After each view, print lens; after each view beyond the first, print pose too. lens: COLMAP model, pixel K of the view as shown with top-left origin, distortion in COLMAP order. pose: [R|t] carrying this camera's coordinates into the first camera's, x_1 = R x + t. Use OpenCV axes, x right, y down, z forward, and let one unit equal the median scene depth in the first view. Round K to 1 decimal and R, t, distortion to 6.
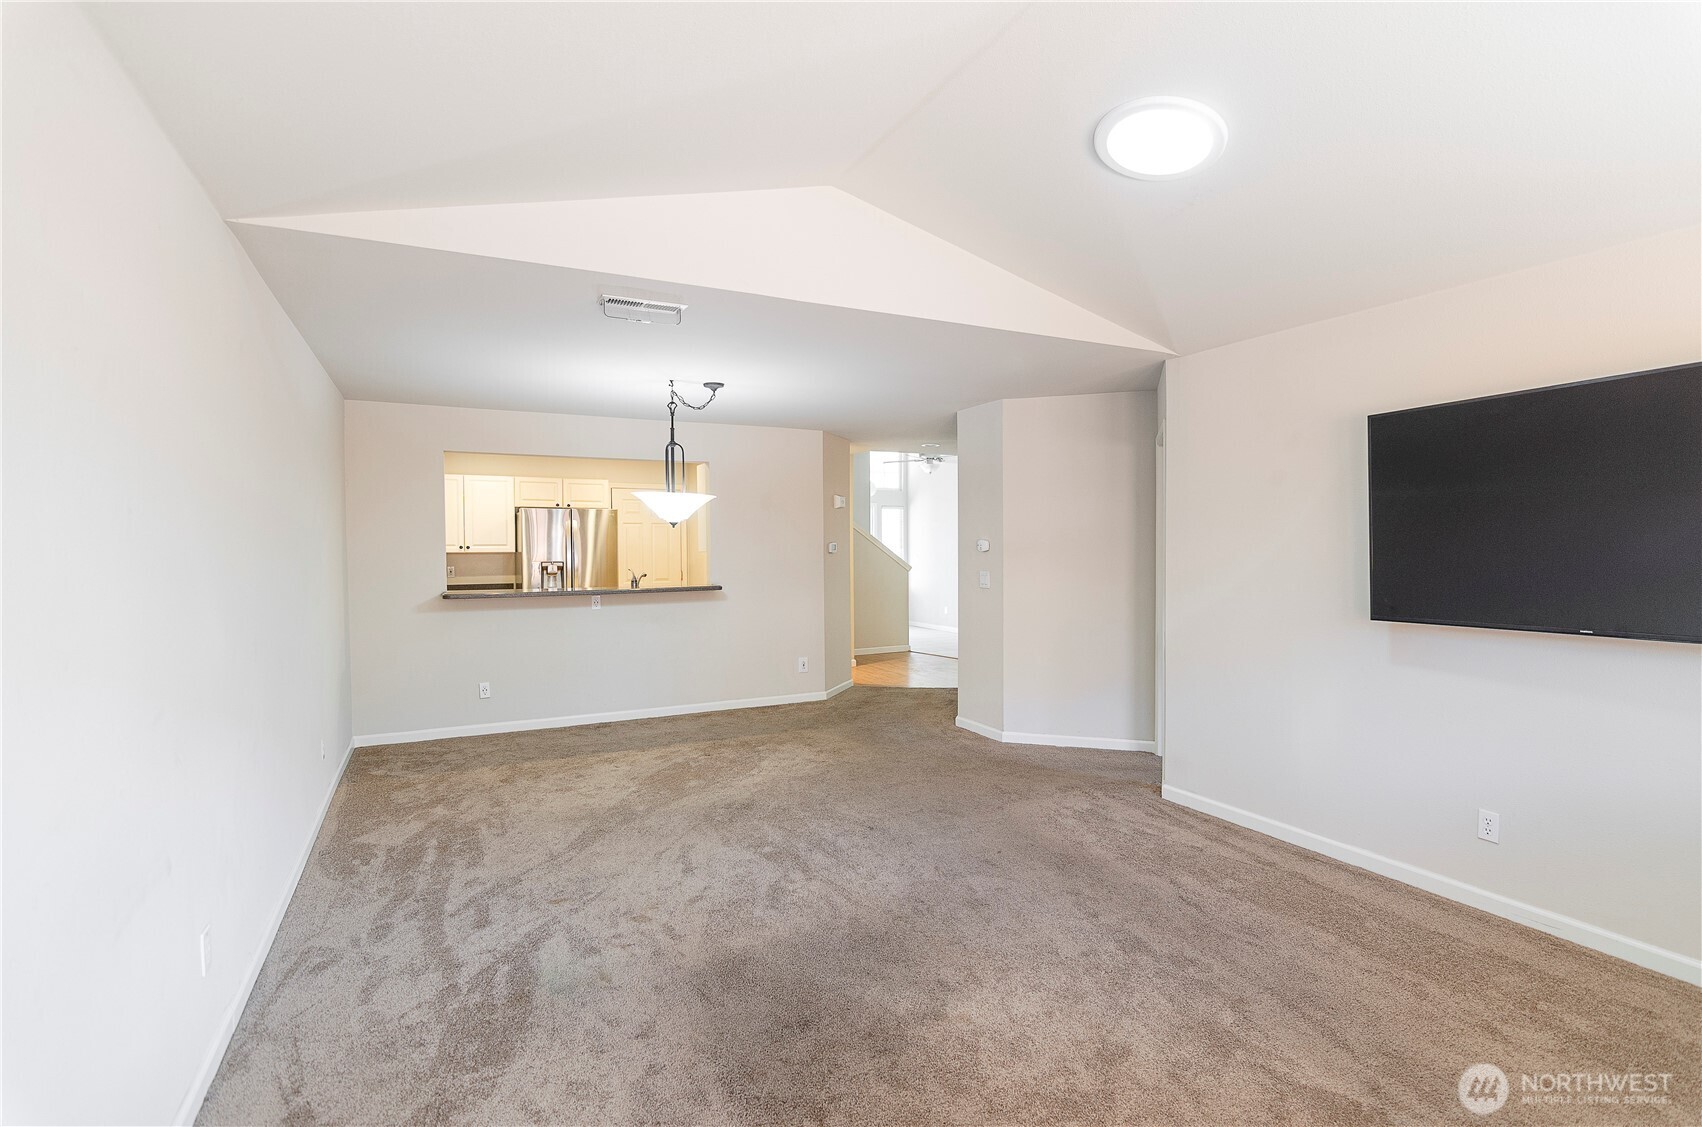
lens RADIAL K [[816.3, 0, 851.0], [0, 816.3, 563.5], [0, 0, 1]] dist [-0.004074, -0.000214]
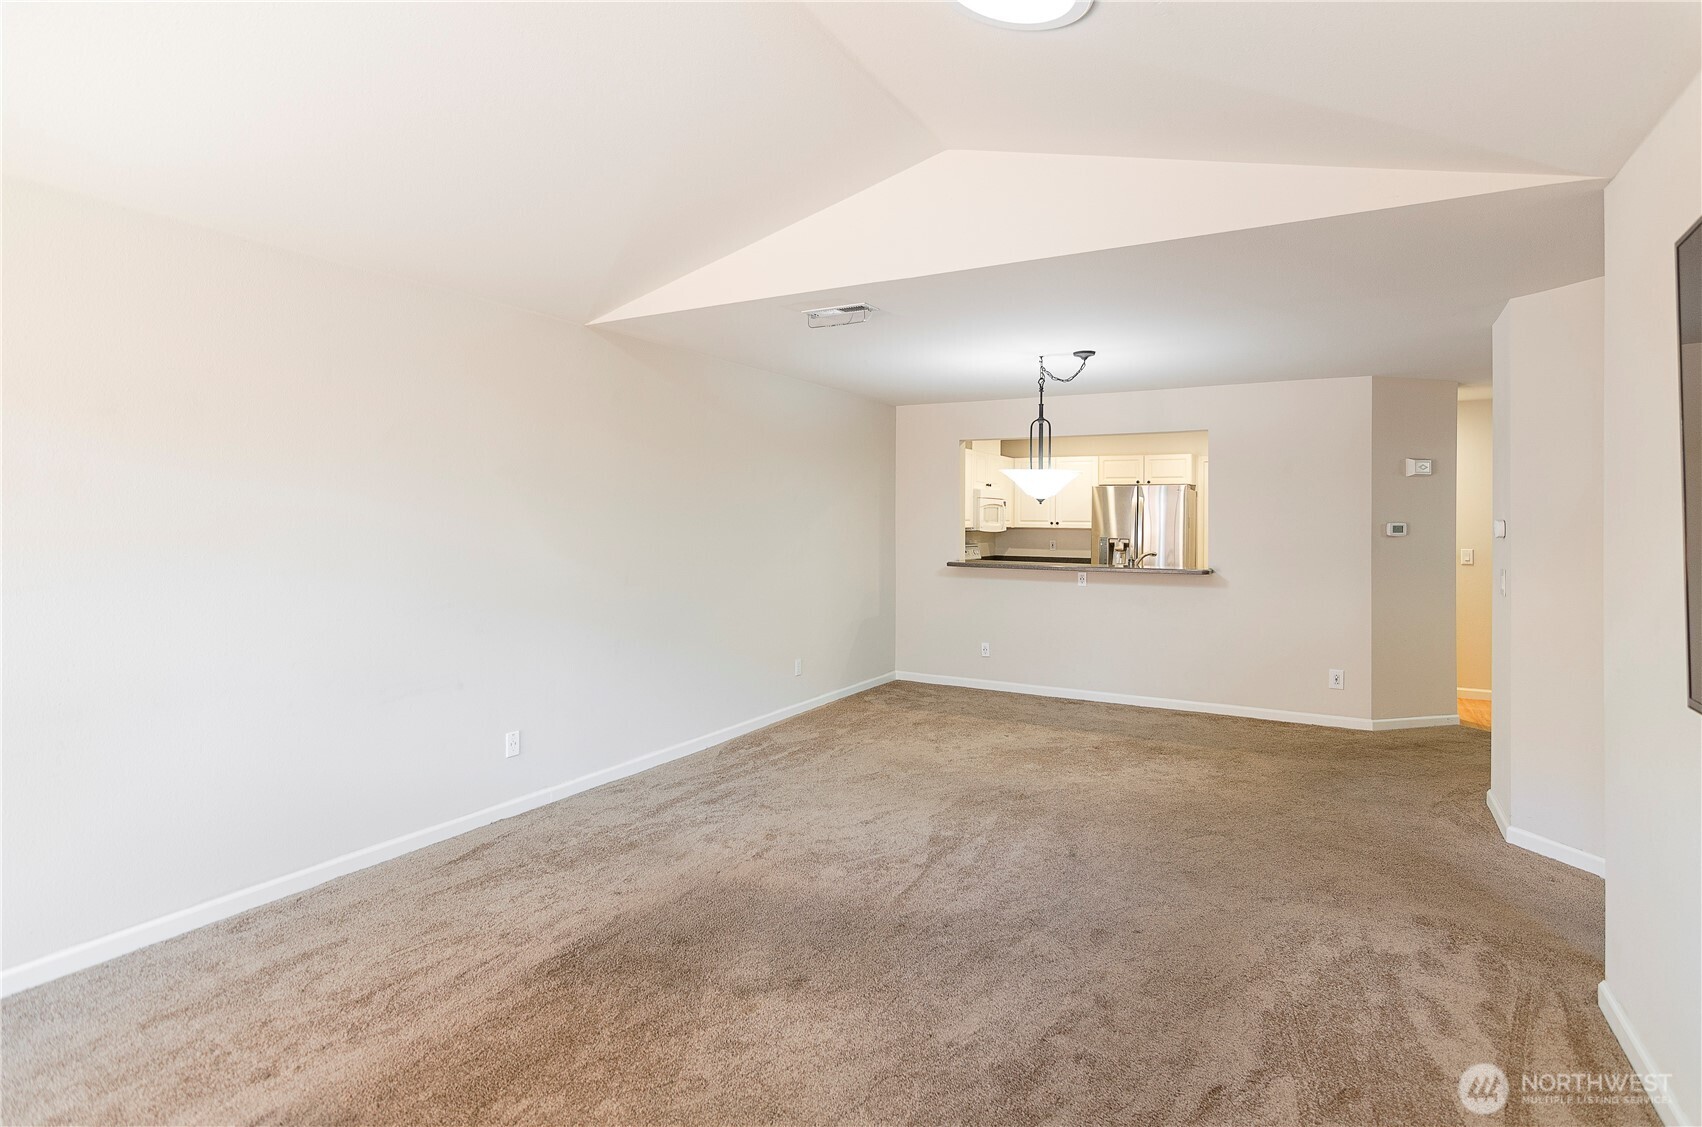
lens RADIAL K [[829.6, 0, 859.7], [0, 829.6, 522.7], [0, 0, 1]] dist [-0.000612, 0.000608]
pose [[0.568797, 0.012368, -0.822385, 0.548250], [-0.030769, 0.999507, -0.006249, -0.010056], [0.821902, 0.028858, 0.568898, 0.282878]]
